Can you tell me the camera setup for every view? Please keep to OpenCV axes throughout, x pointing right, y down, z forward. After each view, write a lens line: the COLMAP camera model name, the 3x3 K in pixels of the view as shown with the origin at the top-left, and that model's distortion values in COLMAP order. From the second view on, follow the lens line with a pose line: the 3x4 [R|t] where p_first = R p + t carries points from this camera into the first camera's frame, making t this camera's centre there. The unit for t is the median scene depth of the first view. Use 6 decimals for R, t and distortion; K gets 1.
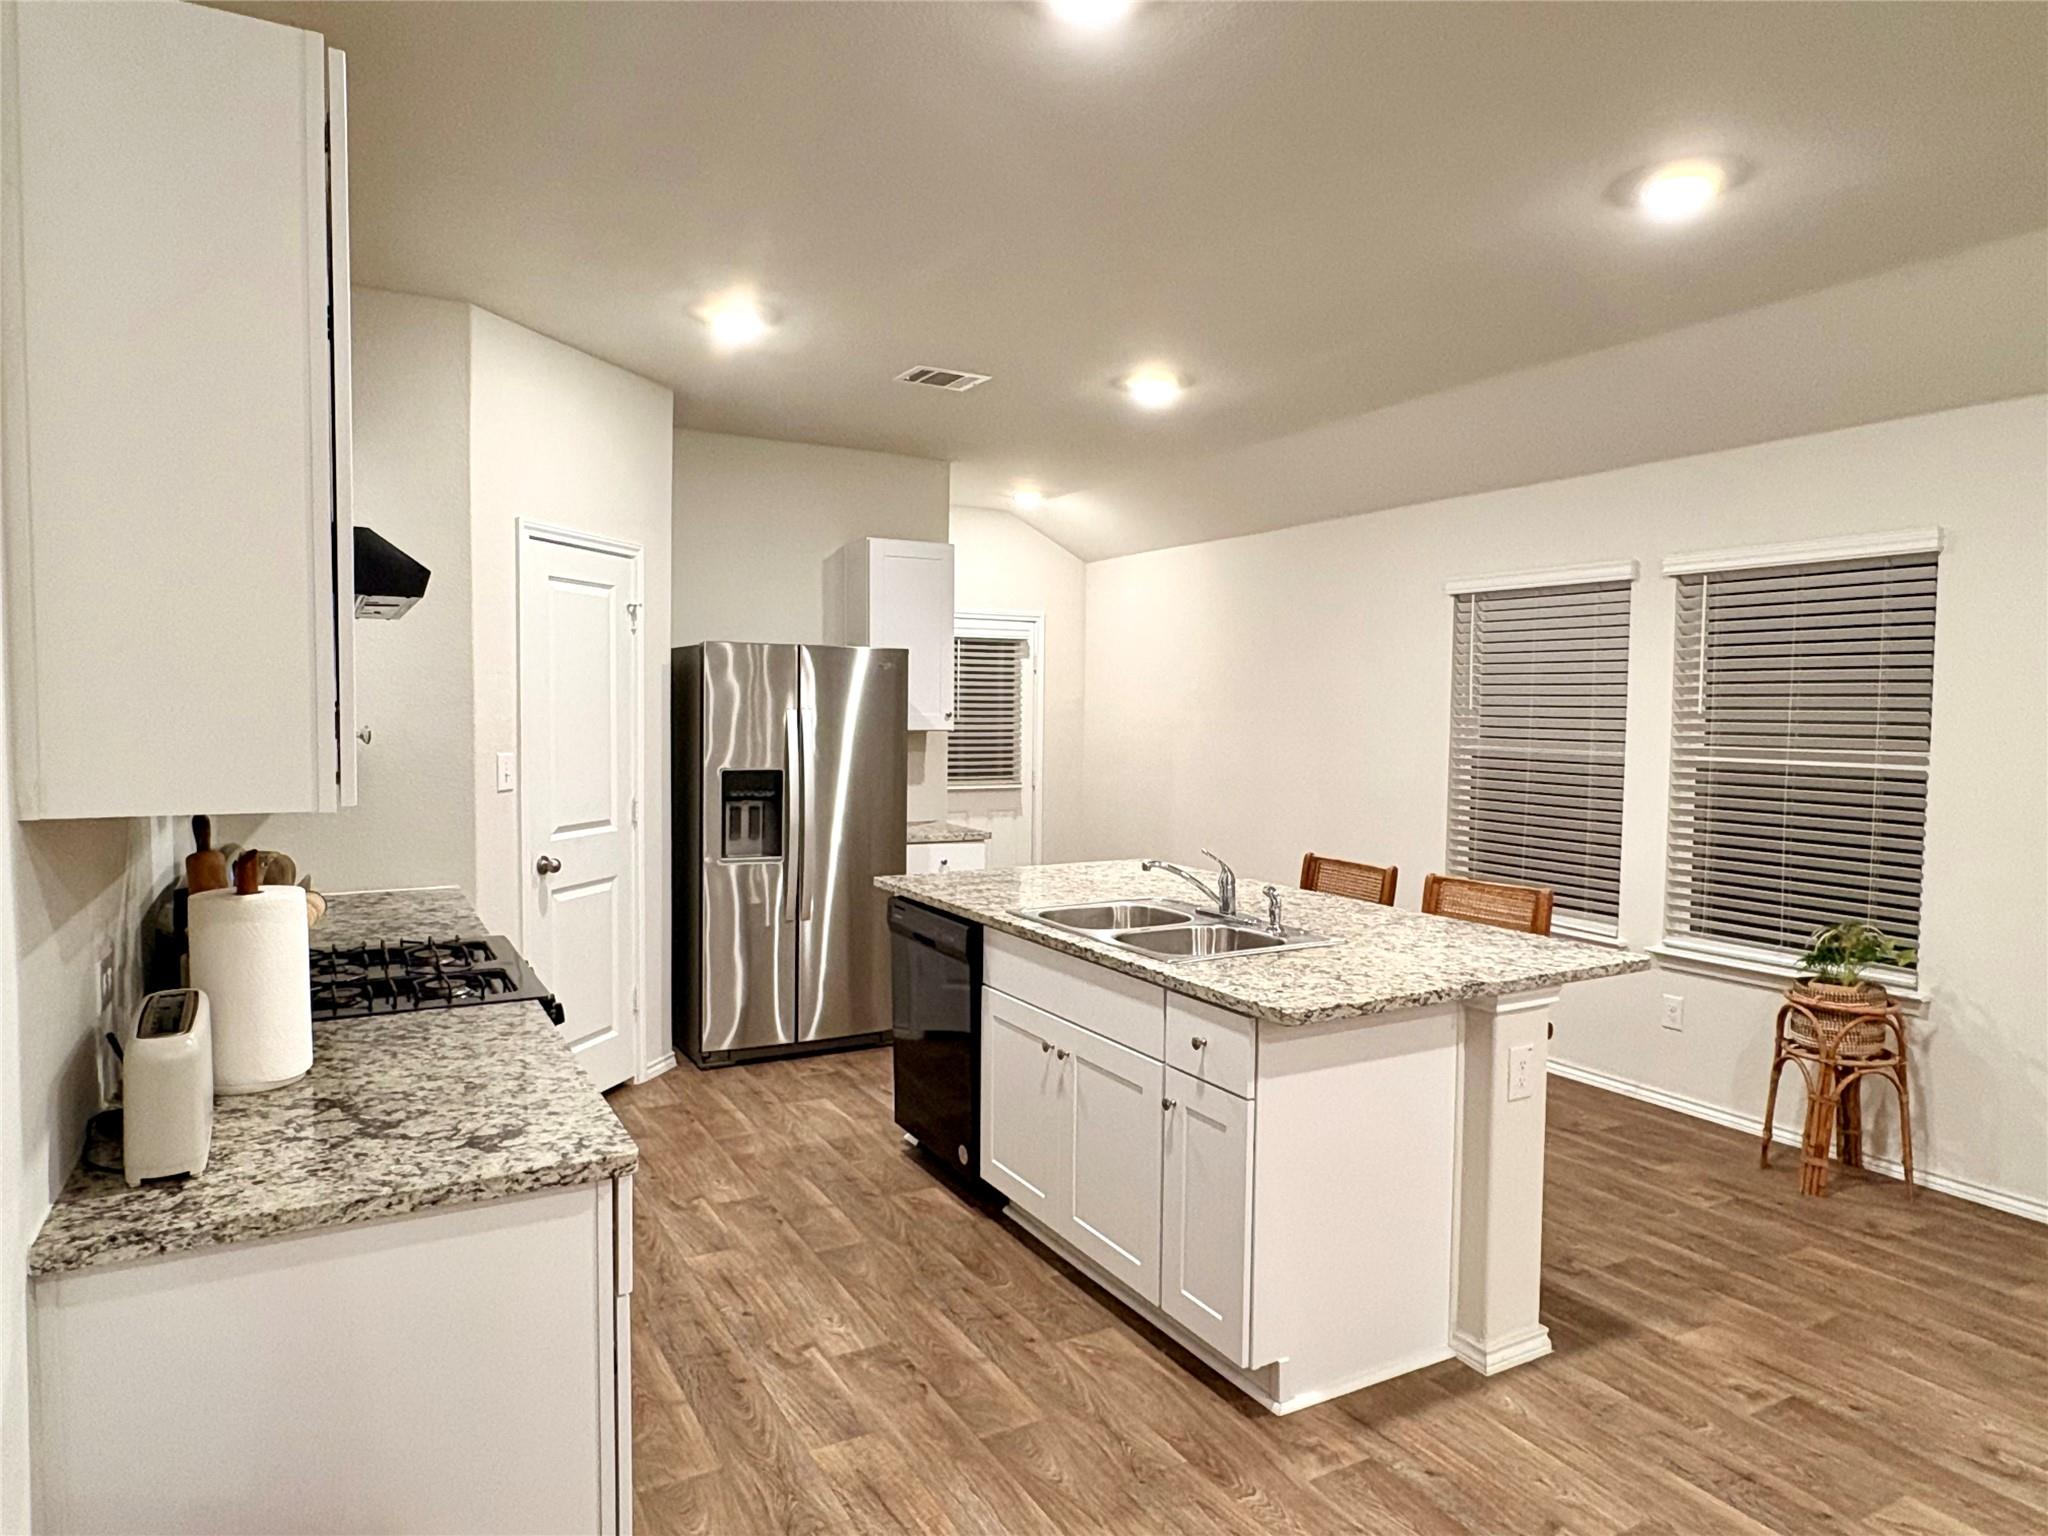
lens RADIAL K [[1254.3, 0, 1024.0], [0, 1254.3, 768.0], [0, 0, 1]] dist [0.002041, 0.001438]
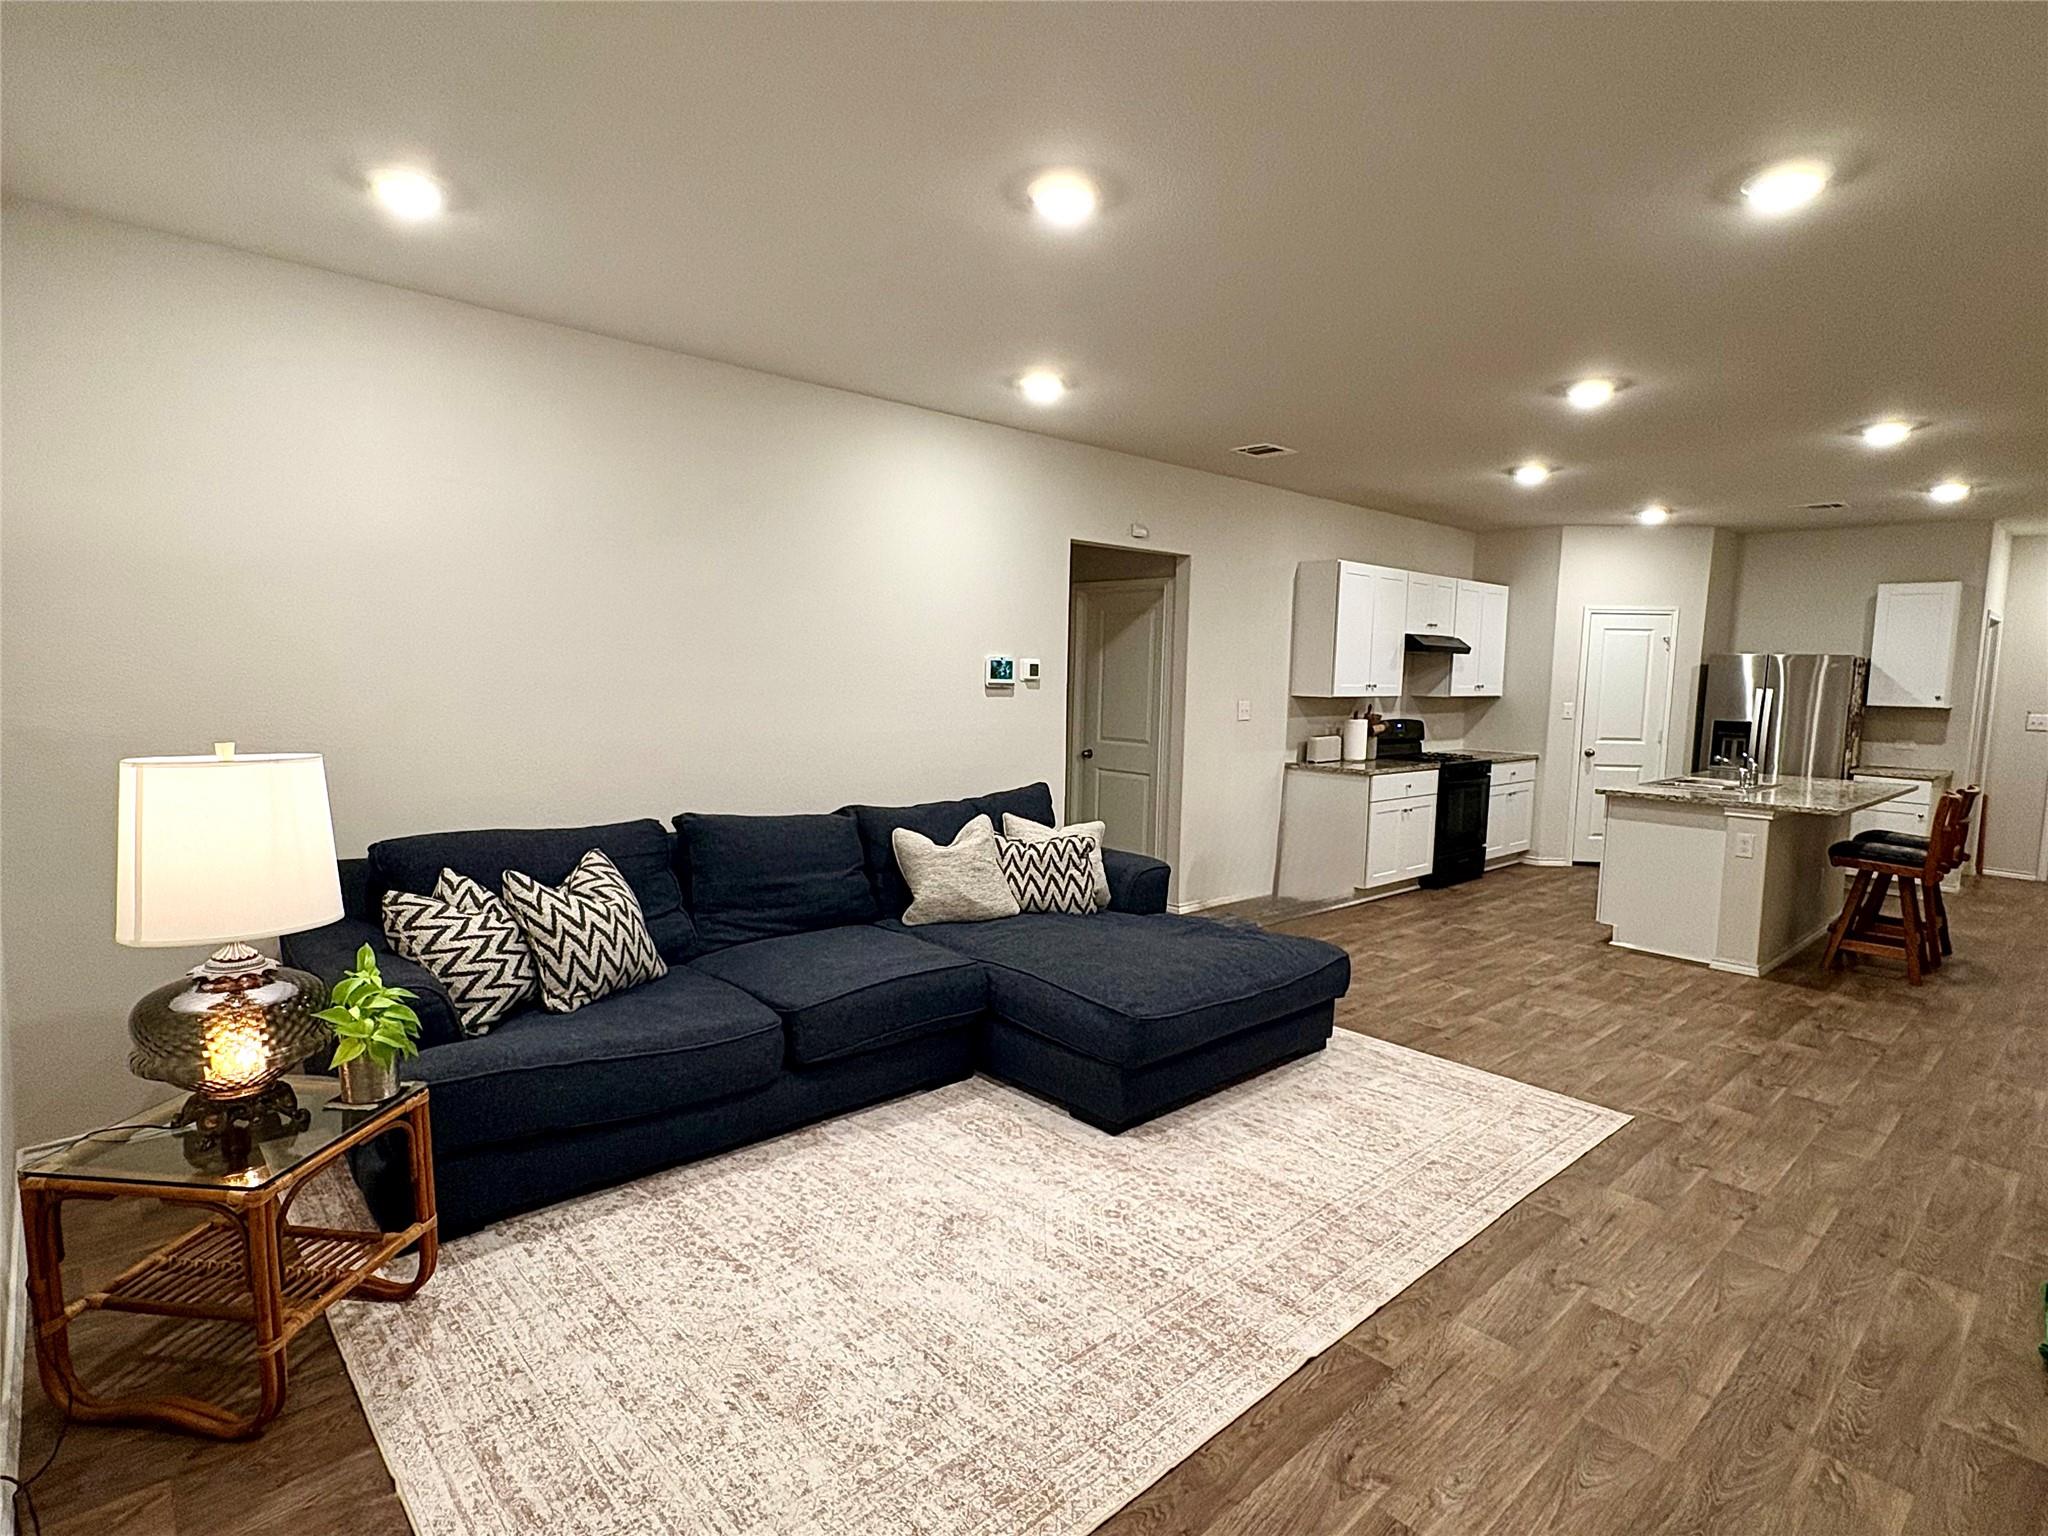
lens RADIAL K [[1050.1, 0, 1024.0], [0, 1050.1, 768.0], [0, 0, 1]] dist [0.001421, 0.000219]
pose [[0.227274, 0.087968, -0.969849, 1.295506], [-0.068887, 0.994869, 0.074094, 0.033393], [0.971391, 0.049970, 0.232168, -0.486229]]
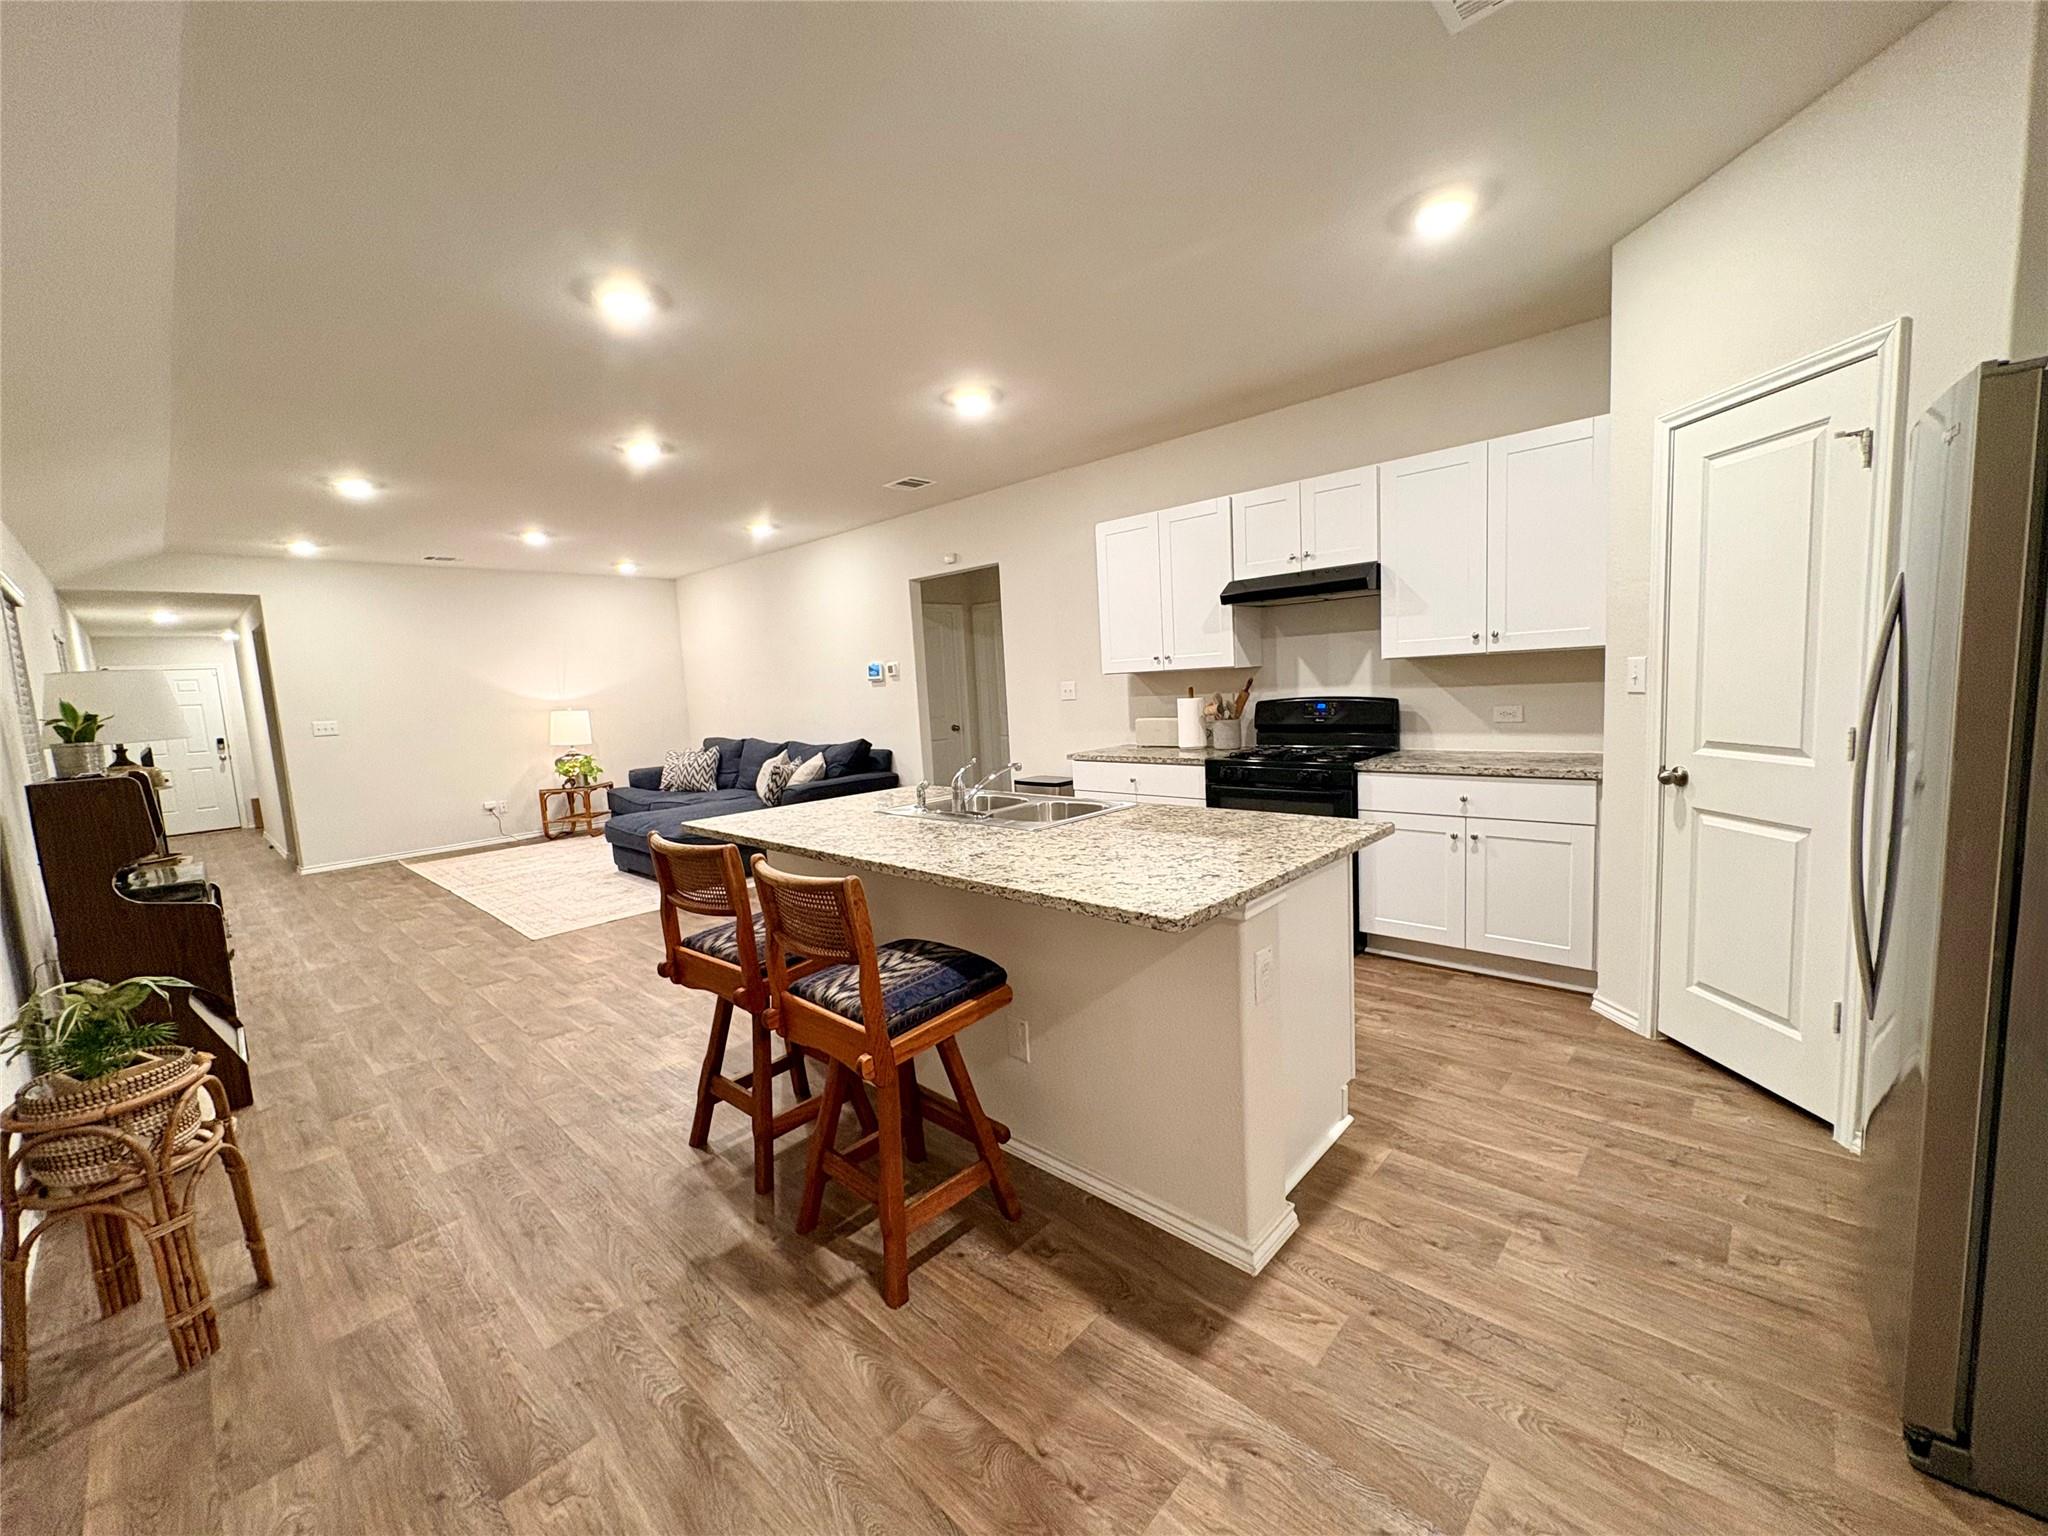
lens RADIAL K [[818.0, 0, 1024.0], [0, 818.0, 768.0], [0, 0, 1]] dist [0.001177, 0.000126]
pose [[-0.952794, 0.076007, -0.293950, 0.272072], [0.031170, 0.987530, 0.154312, -0.040276], [0.302014, 0.137865, -0.943282, 1.442998]]
